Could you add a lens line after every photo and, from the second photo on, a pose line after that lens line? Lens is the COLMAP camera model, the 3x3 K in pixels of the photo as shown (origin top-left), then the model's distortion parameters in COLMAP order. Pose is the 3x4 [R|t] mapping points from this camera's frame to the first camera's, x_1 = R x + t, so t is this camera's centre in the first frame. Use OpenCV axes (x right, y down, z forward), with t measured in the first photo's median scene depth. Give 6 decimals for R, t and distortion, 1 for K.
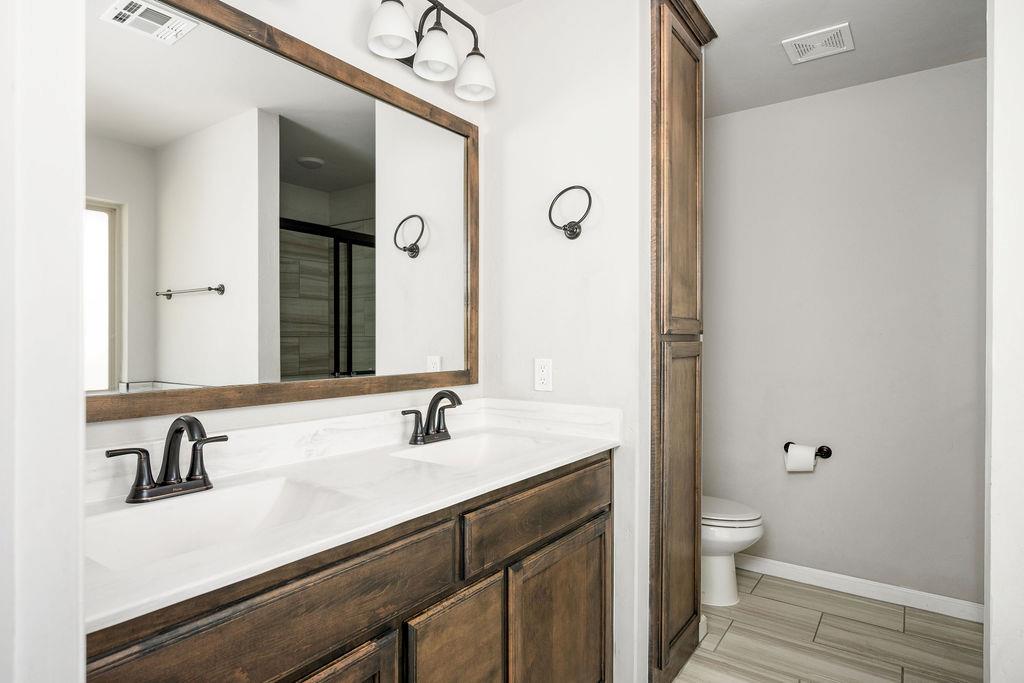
lens RADIAL K [[563.5, 0, 512.0], [0, 563.5, 341.5], [0, 0, 1]] dist [-0.002269, -0.001292]
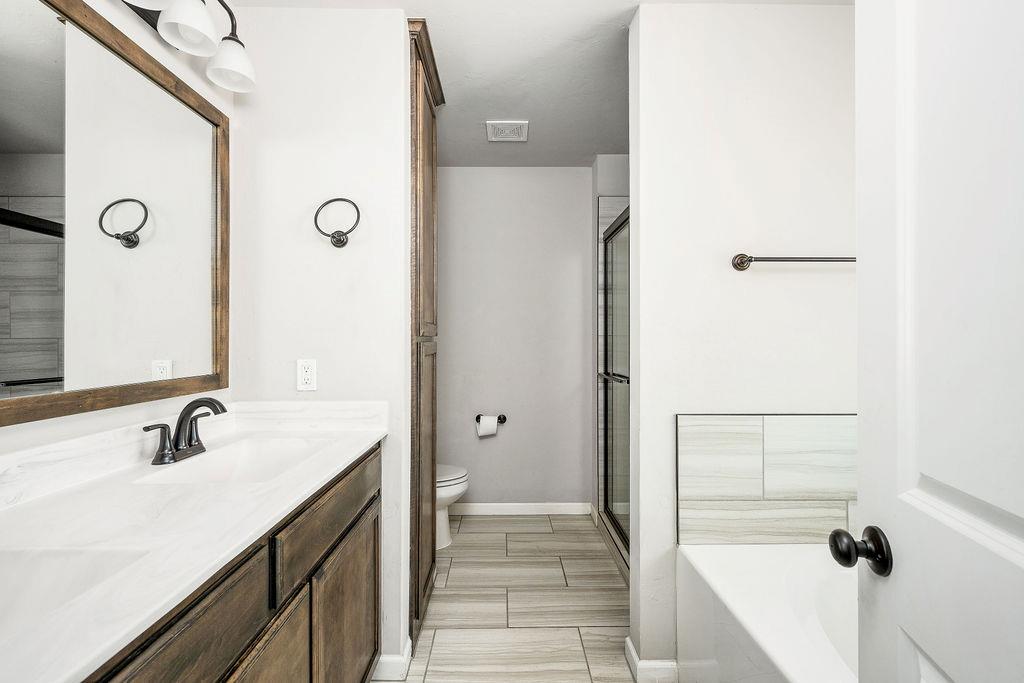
lens RADIAL K [[440.0, 0, 509.7], [0, 440.0, 337.0], [0, 0, 1]] dist [-0.001123, 0.000066]
pose [[0.809355, -0.000386, 0.587319, -0.115845], [0.007098, 0.999933, -0.009124, -0.000584], [-0.587276, 0.011553, 0.809304, 0.124524]]
